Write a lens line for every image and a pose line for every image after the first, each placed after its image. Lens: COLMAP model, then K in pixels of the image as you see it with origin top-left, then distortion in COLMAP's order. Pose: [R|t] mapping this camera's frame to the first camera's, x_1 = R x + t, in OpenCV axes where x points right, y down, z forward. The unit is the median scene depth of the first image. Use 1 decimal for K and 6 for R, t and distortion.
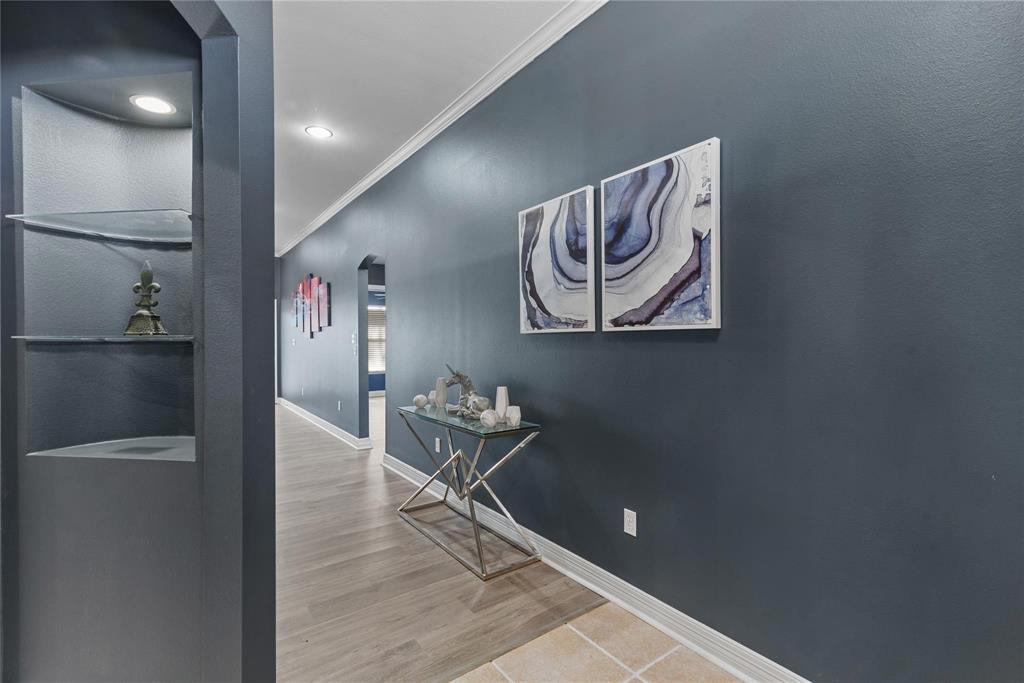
lens RADIAL K [[463.8, 0, 519.2], [0, 463.8, 343.3], [0, 0, 1]] dist [0.021965, -0.003080]
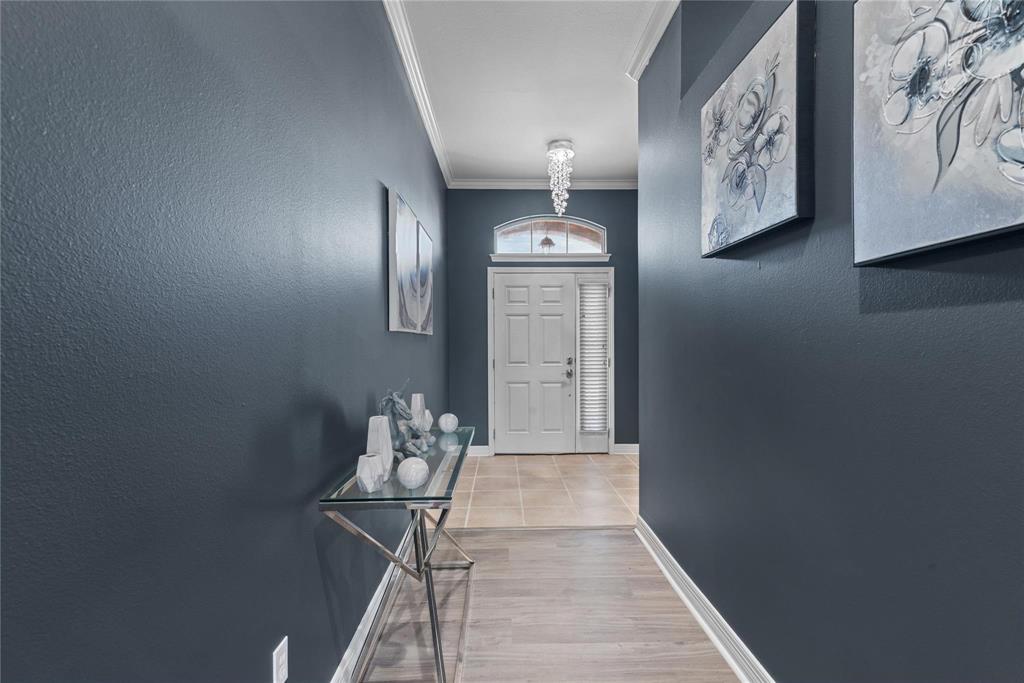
lens RADIAL K [[463.8, 0, 515.8], [0, 463.8, 343.0], [0, 0, 1]] dist [0.021965, -0.003080]
pose [[-0.824208, -0.008329, 0.566226, -0.794717], [-0.014132, 0.999883, -0.005863, 0.006269], [-0.566111, -0.012834, -0.824229, 1.939127]]
